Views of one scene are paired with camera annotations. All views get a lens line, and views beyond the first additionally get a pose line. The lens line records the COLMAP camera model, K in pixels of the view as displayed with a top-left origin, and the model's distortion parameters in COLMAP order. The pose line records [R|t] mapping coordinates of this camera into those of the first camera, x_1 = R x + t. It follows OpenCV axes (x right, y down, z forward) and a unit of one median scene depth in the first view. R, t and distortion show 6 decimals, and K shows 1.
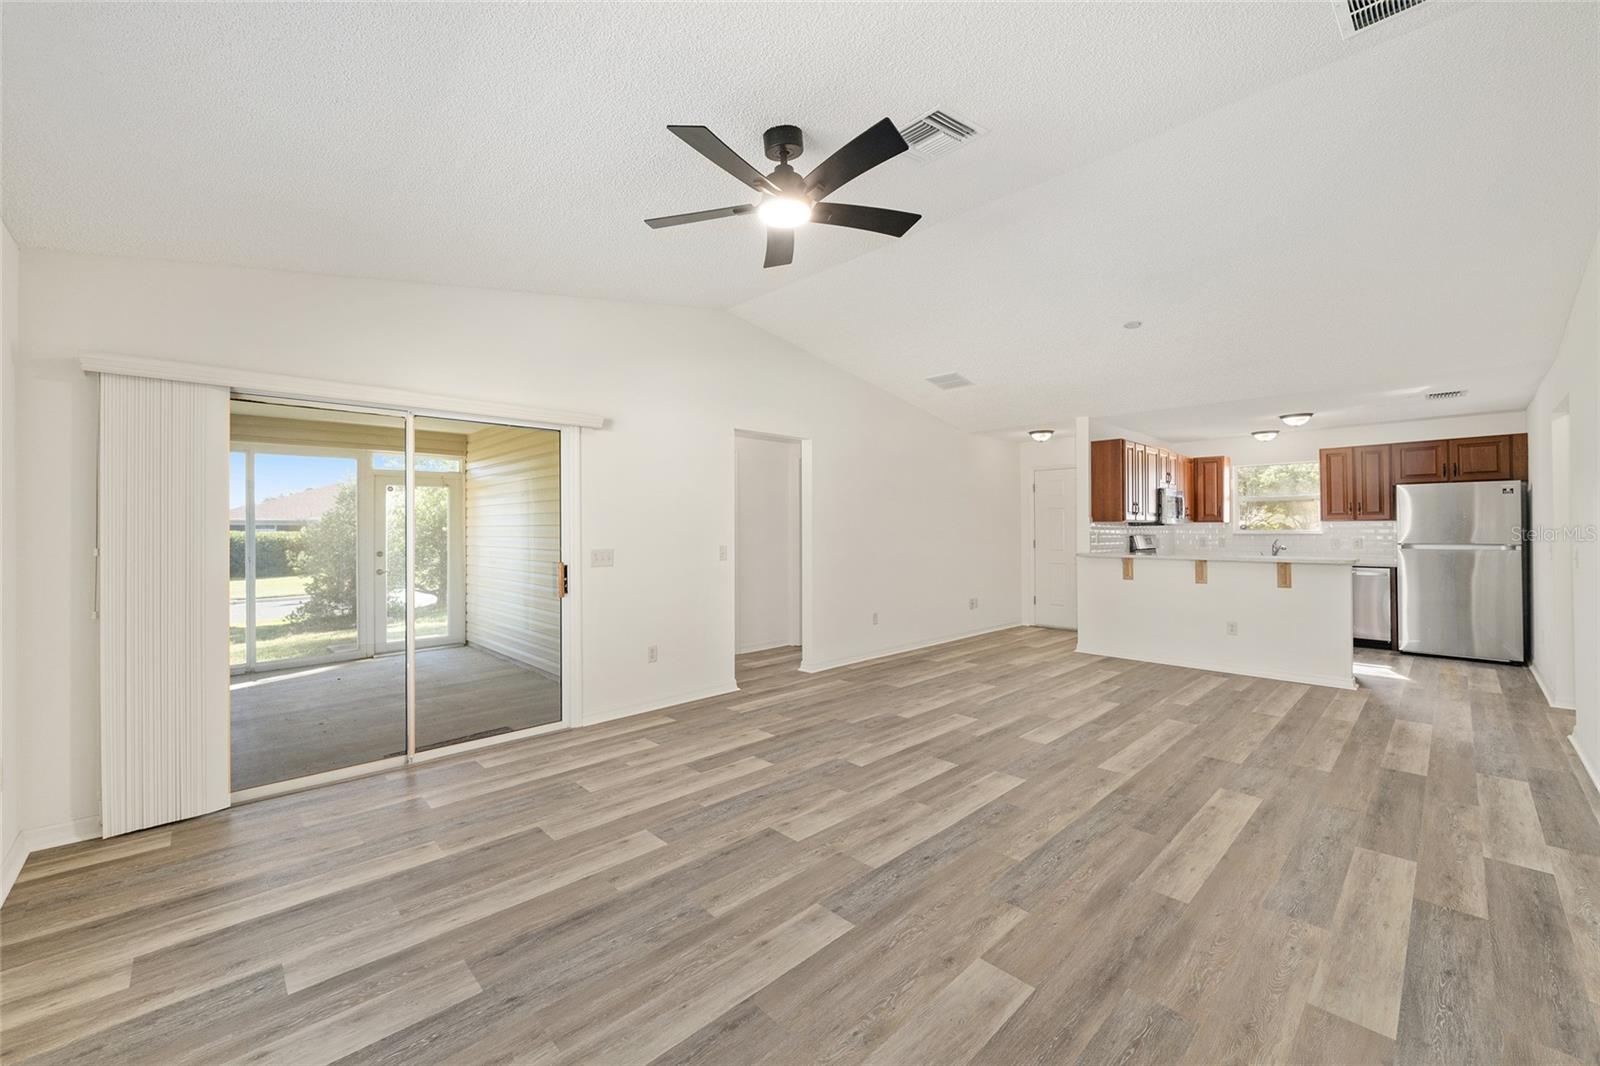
lens RADIAL K [[637.0, 0, 799.8], [0, 637.0, 526.5], [0, 0, 1]] dist [0.001161, -0.000149]
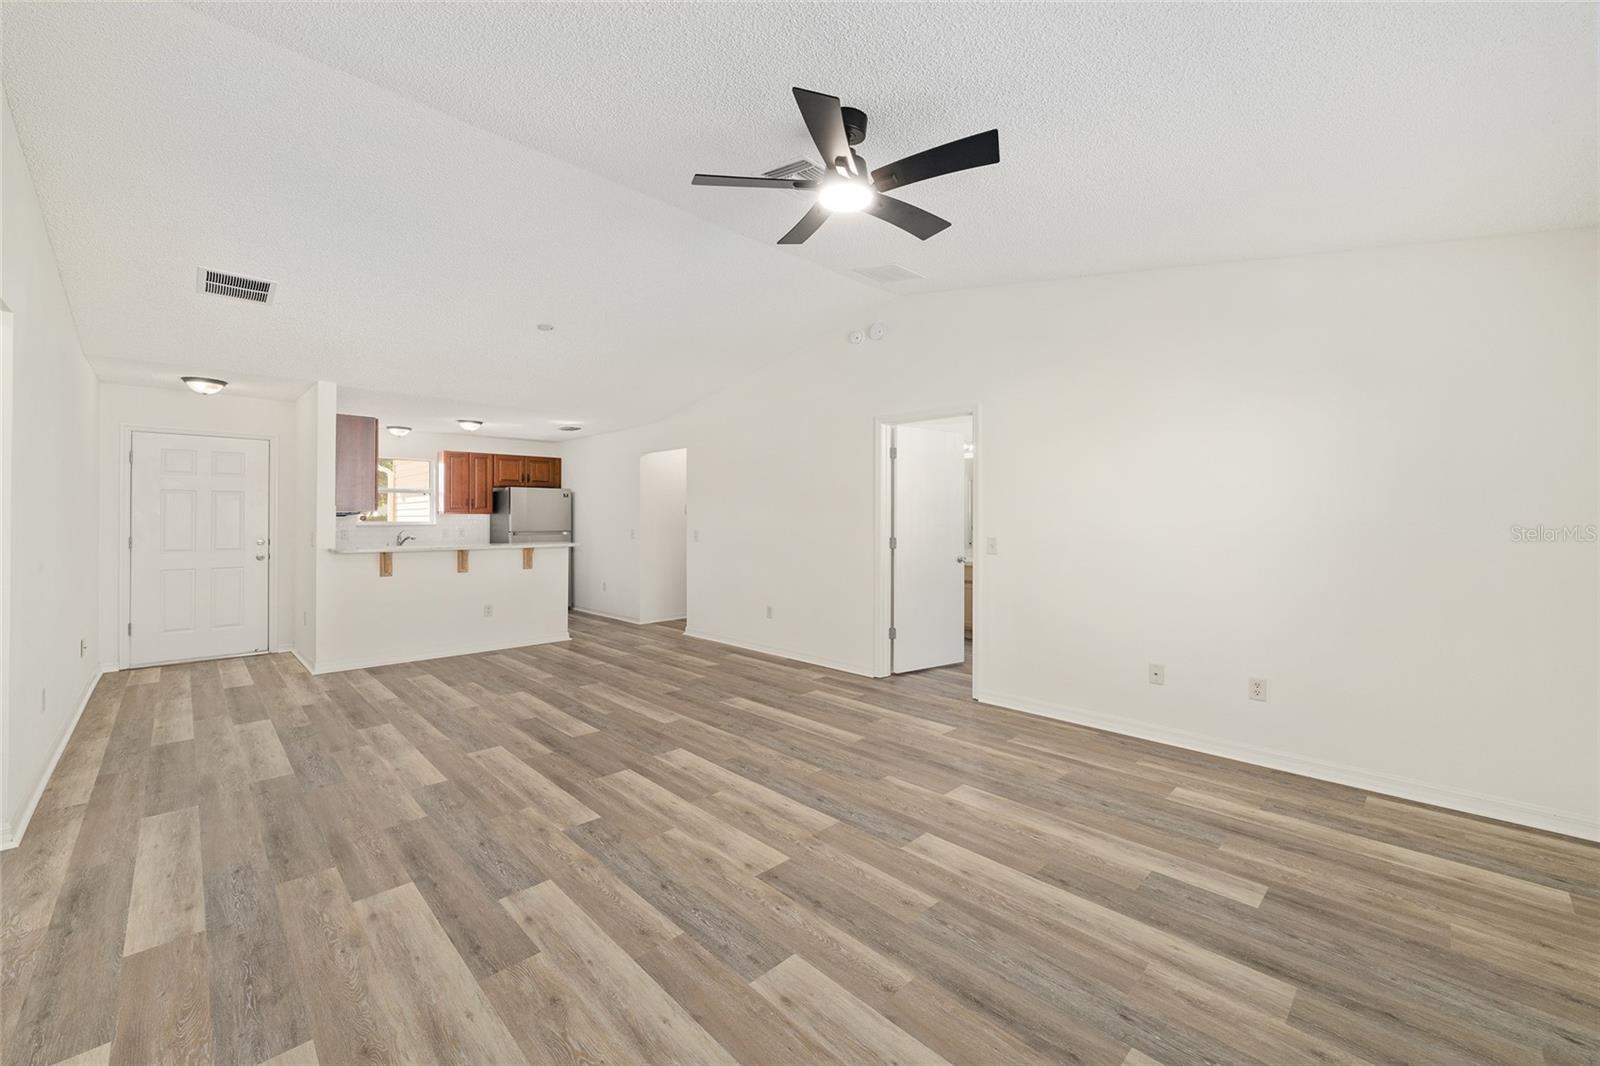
lens RADIAL K [[637.0, 0, 809.0], [0, 637.0, 519.1], [0, 0, 1]] dist [0.001161, -0.000149]
pose [[-0.019686, 0.004519, 0.999796, -0.673754], [-0.004564, 0.999979, -0.004610, 0.006660], [-0.999796, -0.004654, -0.019665, 0.723214]]
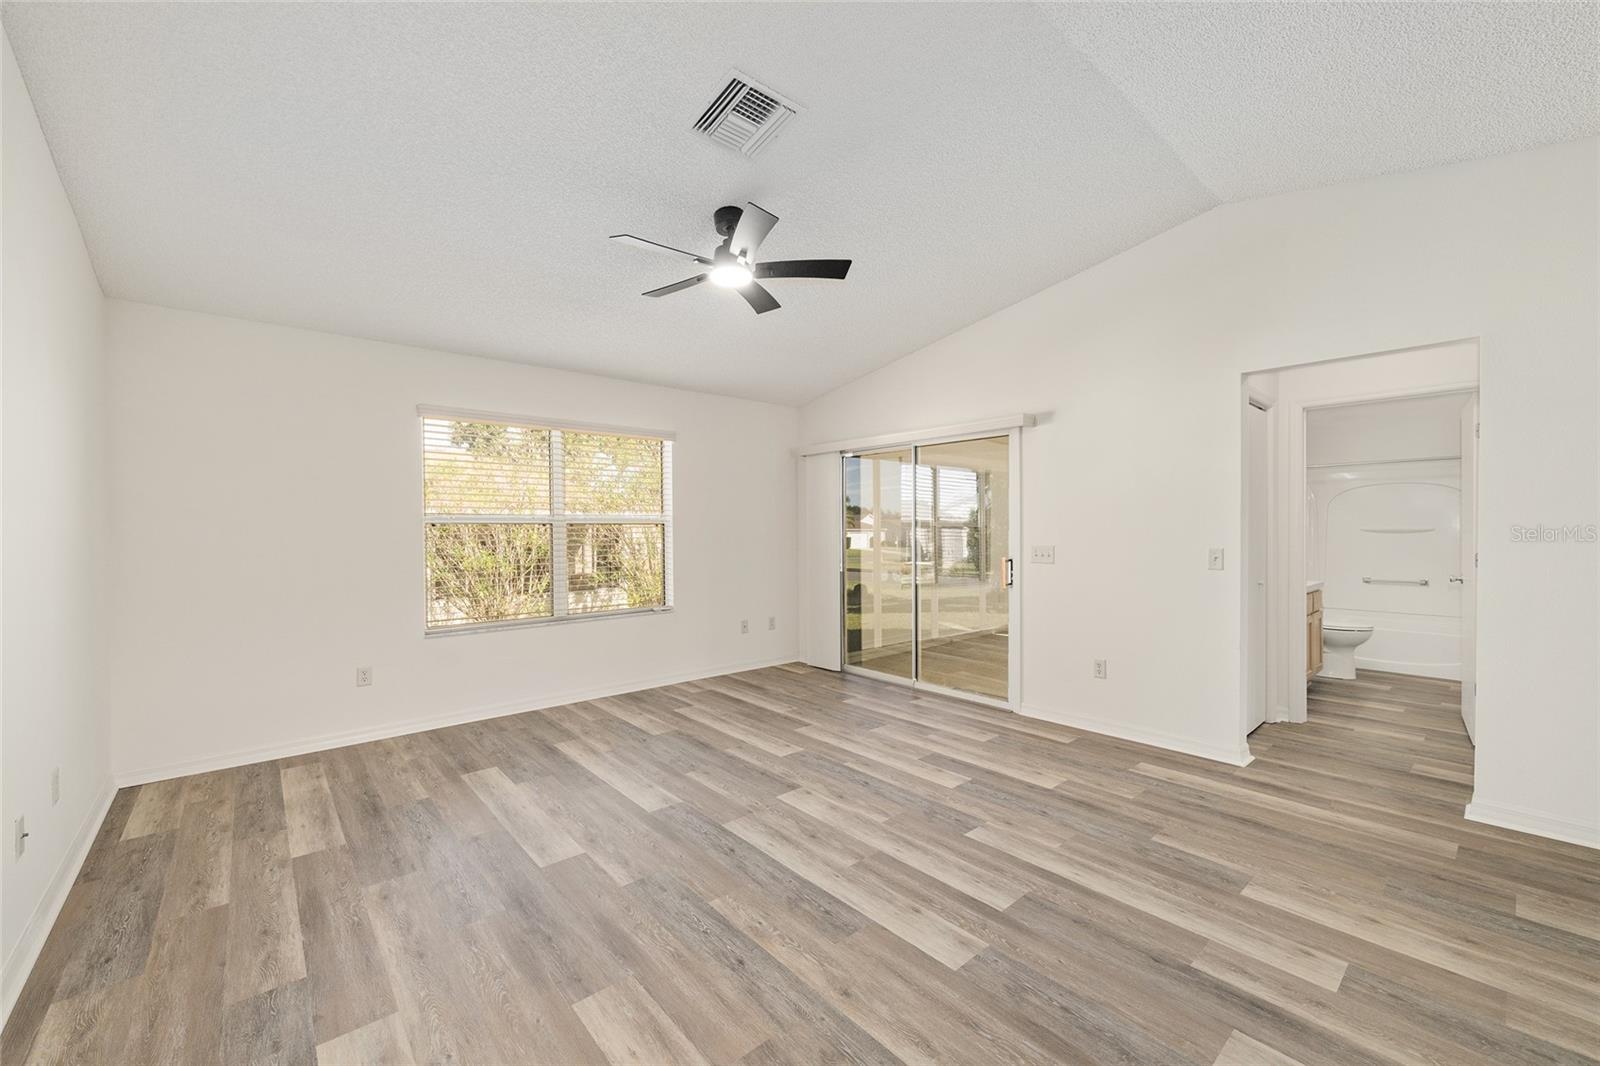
lens RADIAL K [[637.0, 0, 795.1], [0, 637.0, 531.9], [0, 0, 1]] dist [0.001161, -0.000149]
pose [[-0.059428, 0.010522, -0.998177, 0.834201], [0.009462, 0.999905, 0.009977, 0.001071], [0.998188, -0.008852, -0.059522, 0.806816]]
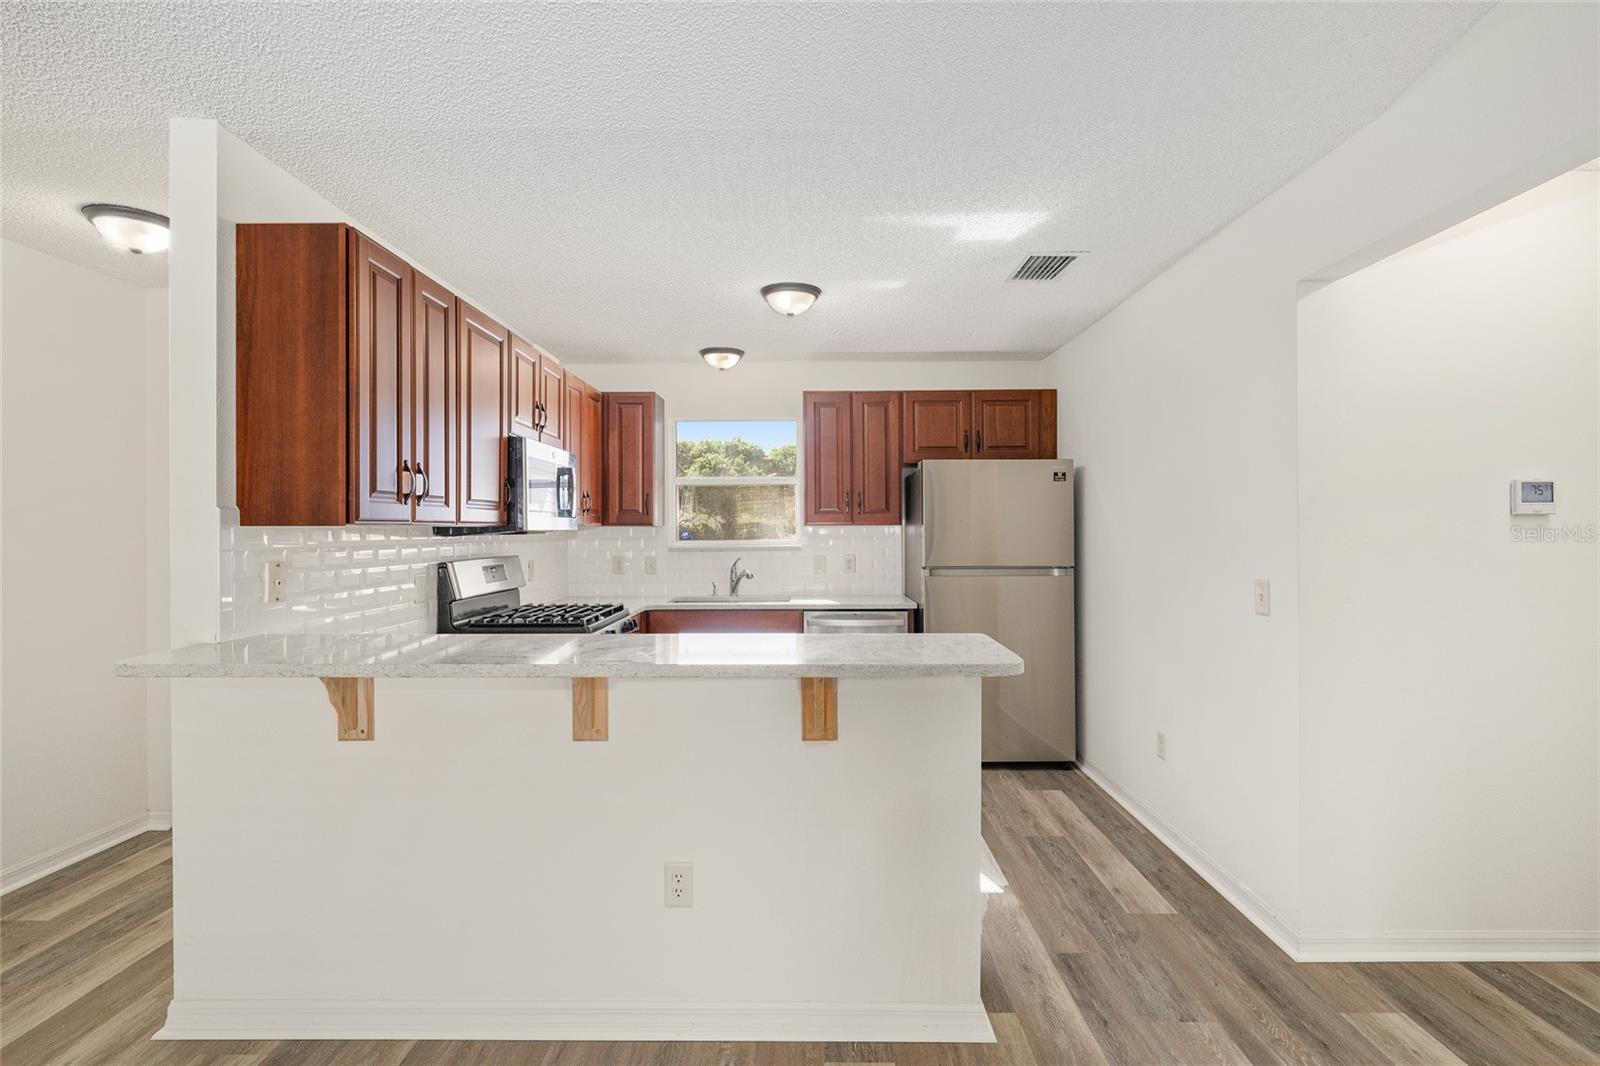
lens RADIAL K [[730.7, 0, 798.1], [0, 730.7, 523.1], [0, 0, 1]] dist [-0.014169, 0.000263]
pose [[0.709472, 0.004629, 0.704718, 0.736477], [-0.002152, 0.999988, -0.004402, -0.013759], [-0.704730, 0.001607, 0.709474, 1.107425]]
